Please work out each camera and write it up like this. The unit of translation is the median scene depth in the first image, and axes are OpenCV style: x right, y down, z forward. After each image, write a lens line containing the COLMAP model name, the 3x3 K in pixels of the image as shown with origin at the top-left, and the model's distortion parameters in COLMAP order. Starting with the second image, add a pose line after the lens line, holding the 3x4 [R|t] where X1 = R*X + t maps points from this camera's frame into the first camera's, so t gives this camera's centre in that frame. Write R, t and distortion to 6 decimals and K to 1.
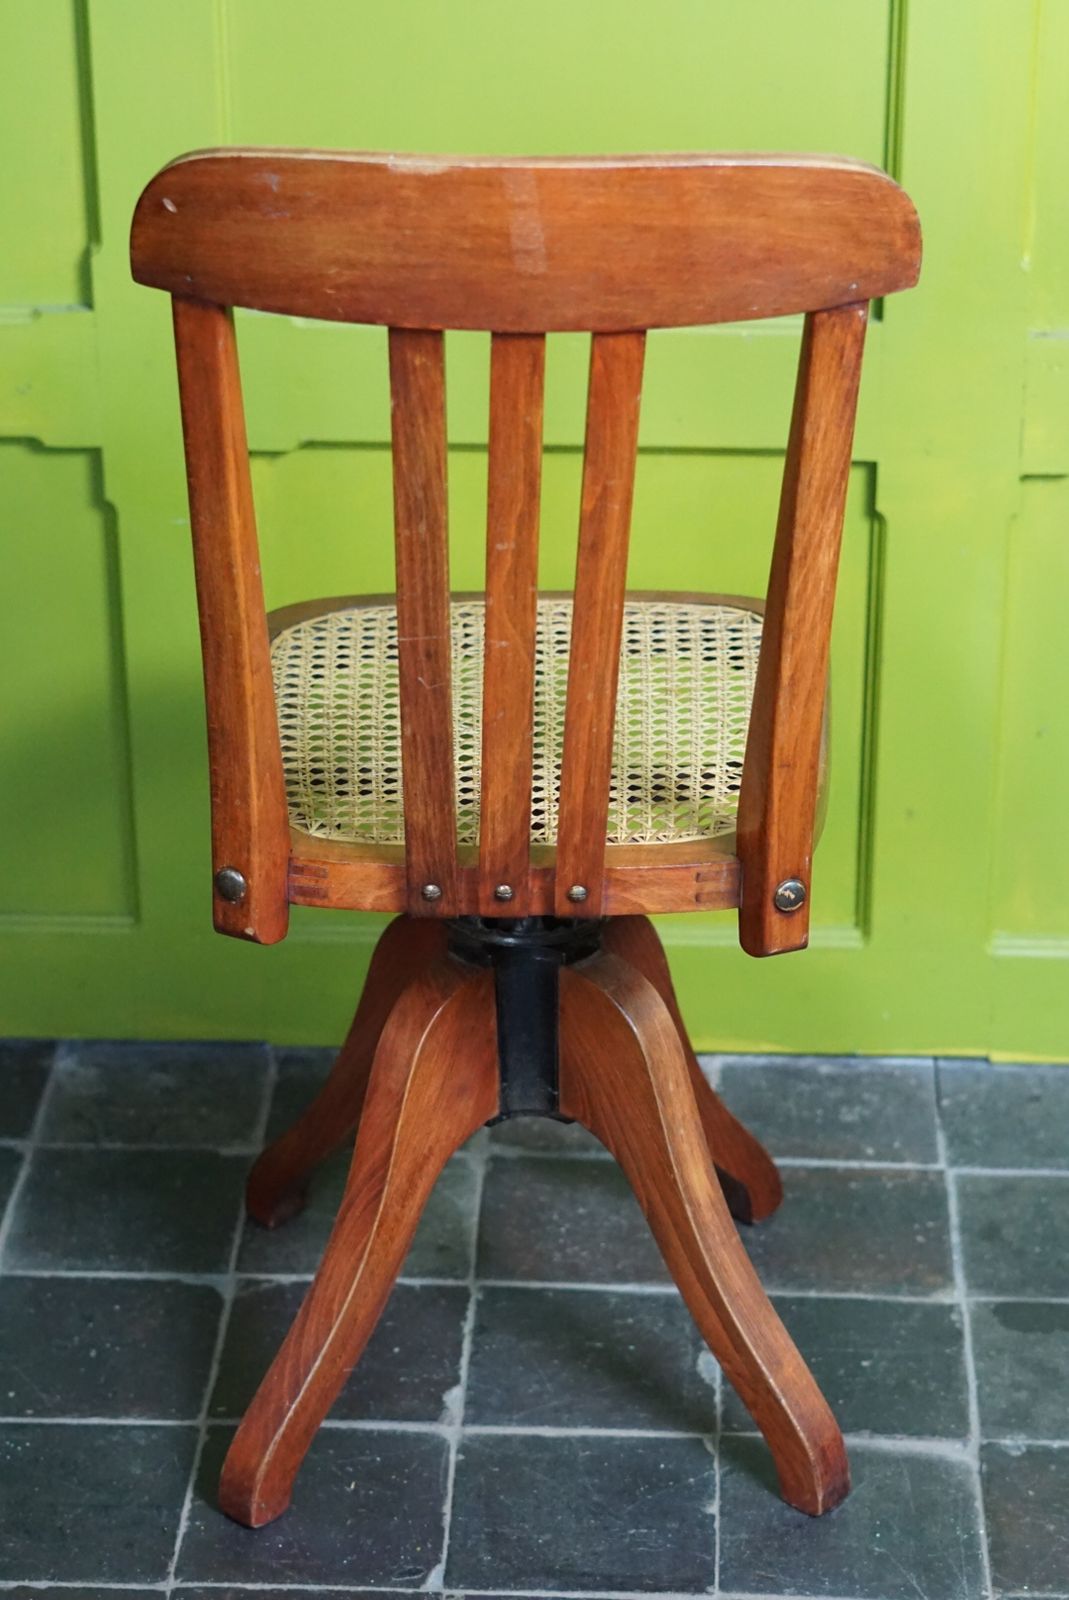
lens RADIAL K [[3704.9, 0, 534.5], [0, 3704.9, 800.0], [0, 0, 1]] dist [-0.021085, 0.031064]
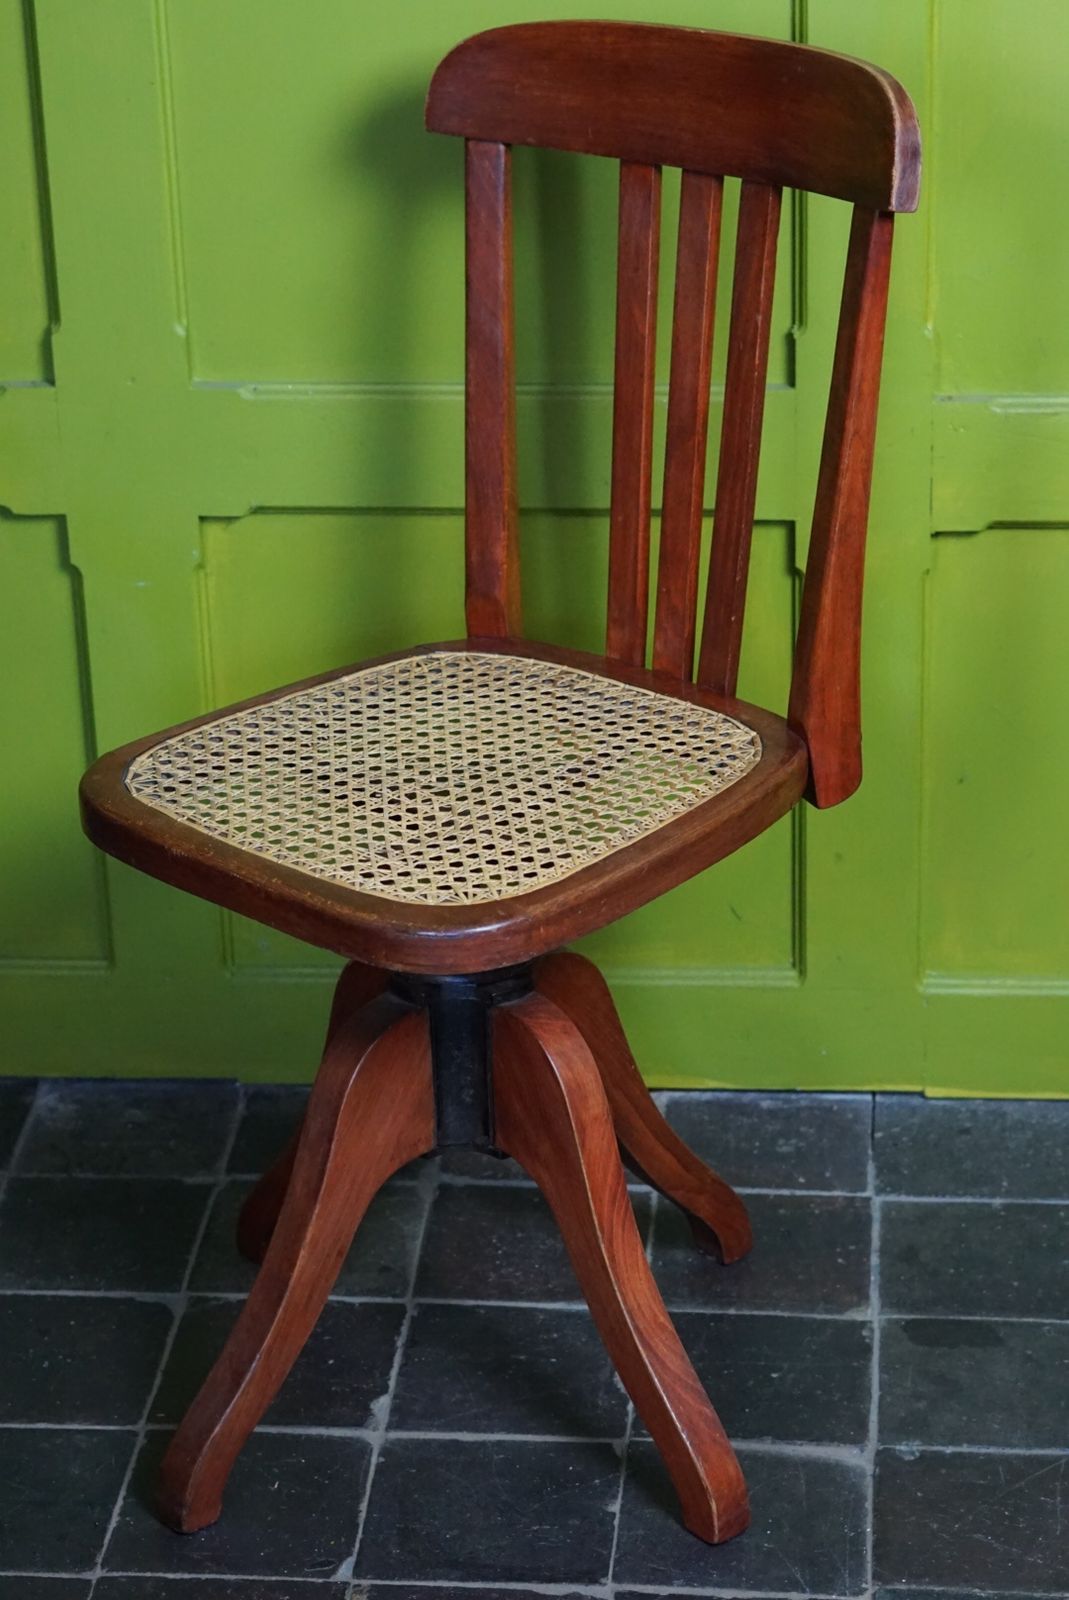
lens RADIAL K [[3704.9, 0, 534.5], [0, 3704.9, 800.0], [0, 0, 1]] dist [-0.021085, 0.031064]
pose [[0.998723, -0.005593, -0.050220, 0.076017], [0.004097, 0.999547, -0.029830, 0.020490], [0.050364, 0.029587, 0.998293, -0.056963]]
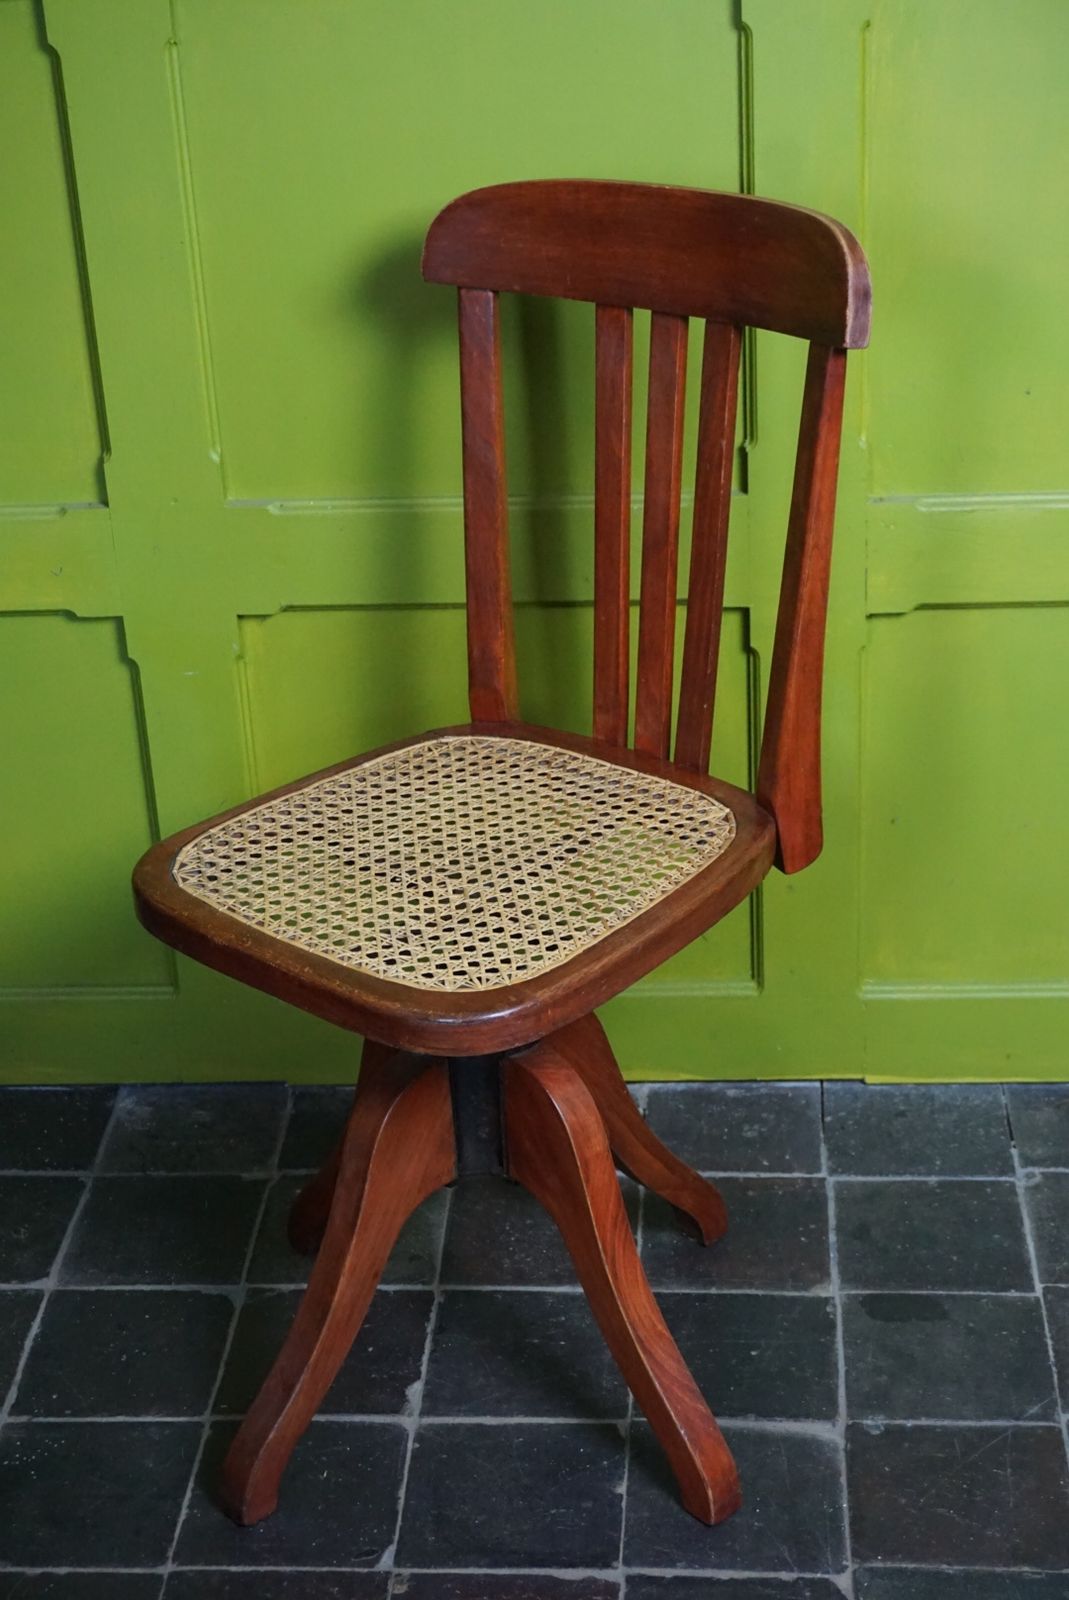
lens RADIAL K [[2584.7, 0, 545.6], [0, 2584.7, 801.0], [0, 0, 1]] dist [0.019309, -0.051066]
pose [[0.998880, -0.030084, -0.036511, 0.058288], [0.030217, 0.999539, 0.003089, -0.034203], [0.036401, -0.004189, 0.999328, 0.151052]]
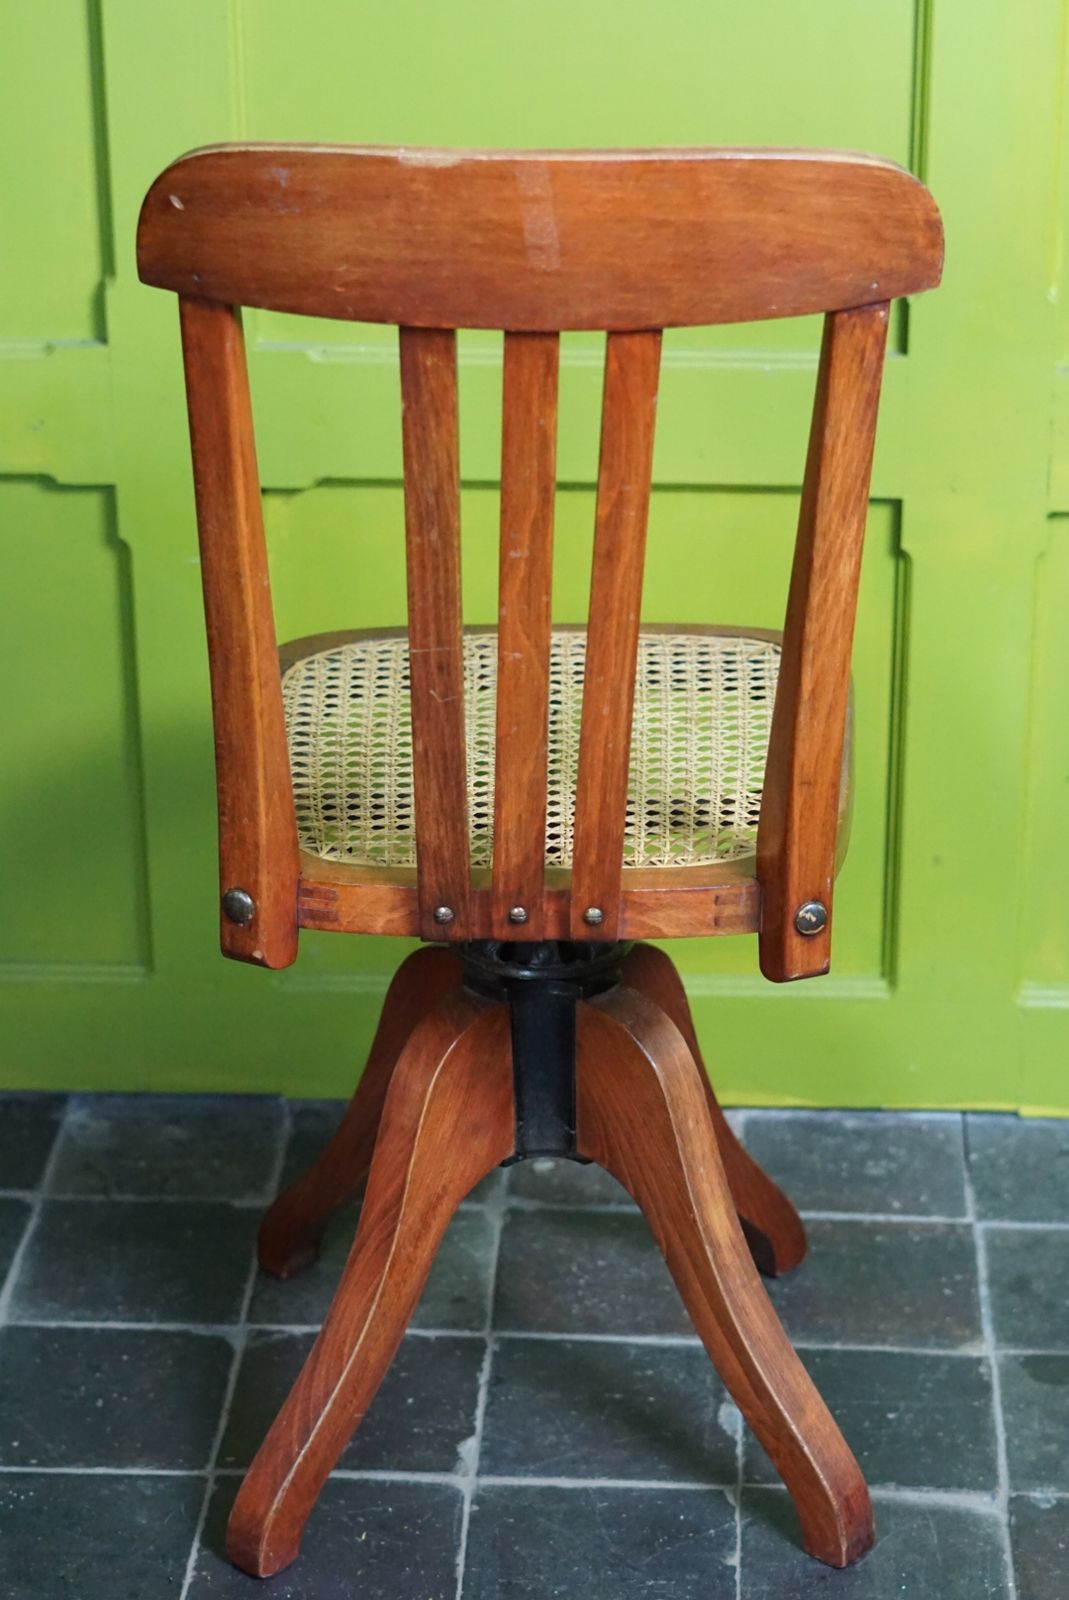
lens RADIAL K [[3704.9, 0, 534.5], [0, 3704.9, 800.0], [0, 0, 1]] dist [-0.021085, 0.031064]
pose [[0.999955, 0.001490, -0.009418, 0.004501], [-0.001814, 0.999404, -0.034465, 0.024307], [0.009361, 0.034481, 0.999362, 0.019956]]
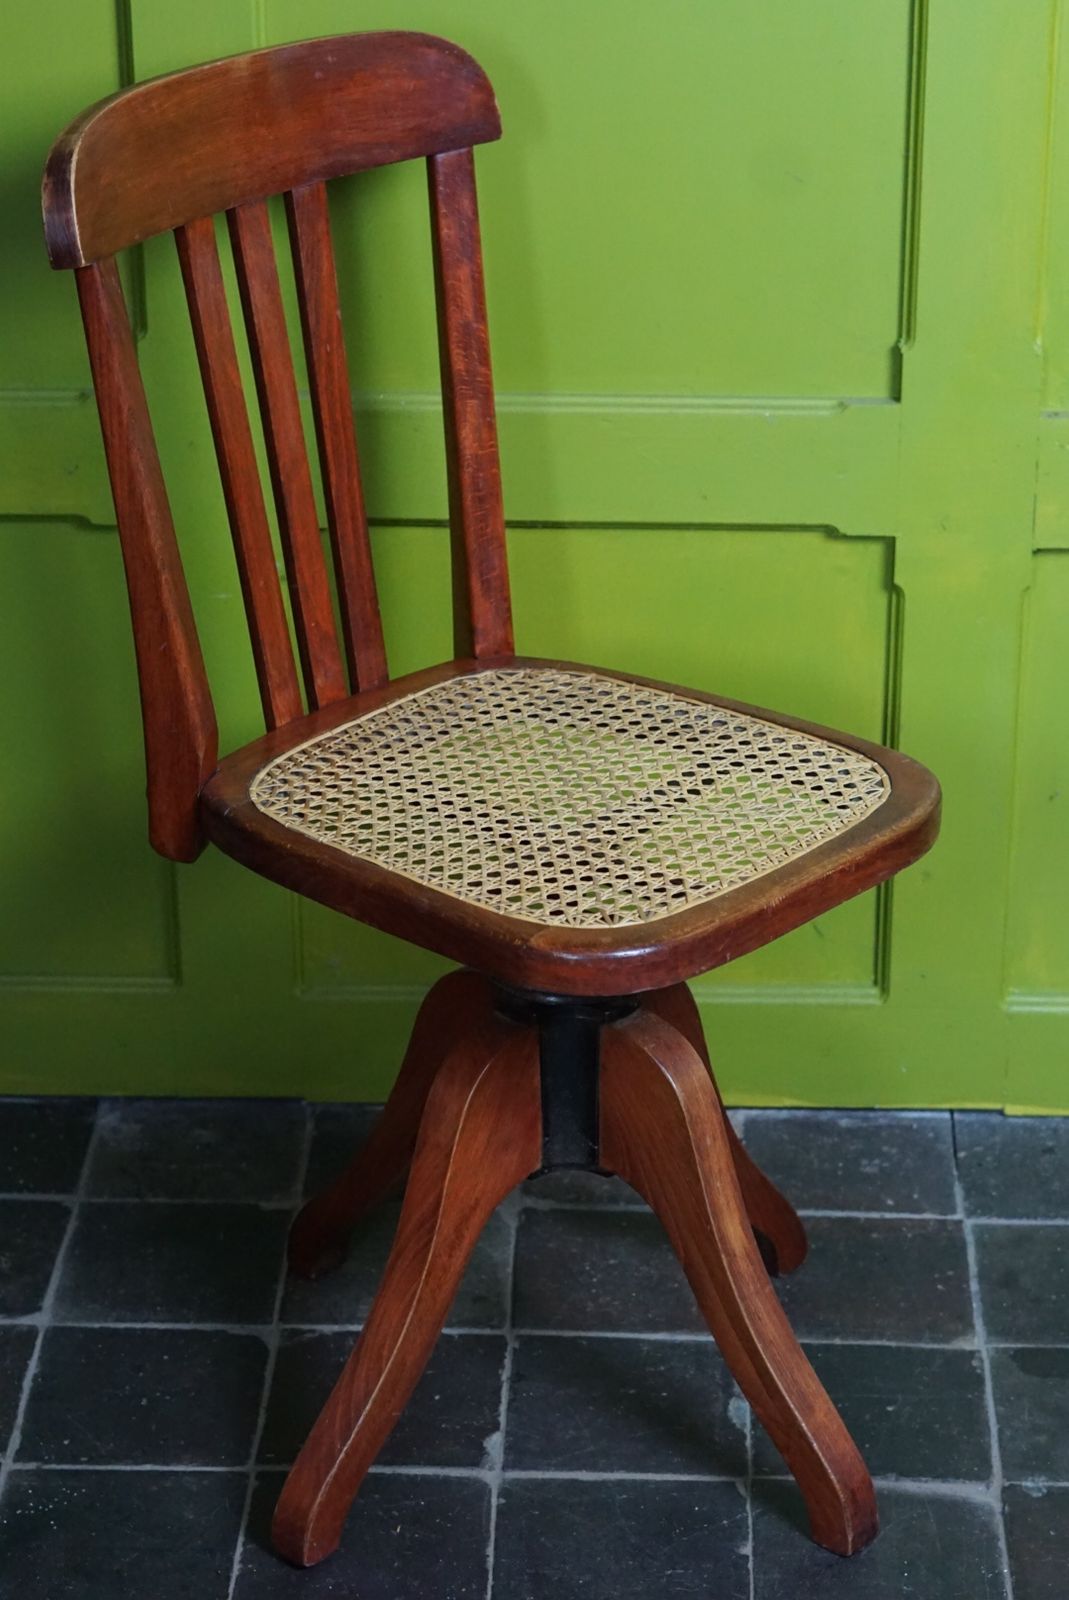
lens RADIAL K [[3704.9, 0, 534.5], [0, 3704.9, 800.0], [0, 0, 1]] dist [-0.021085, 0.031064]
pose [[0.999979, -0.003481, 0.005506, -0.015468], [0.003540, 0.999936, -0.010741, -0.007409], [-0.005468, 0.010760, 0.999927, -0.037719]]
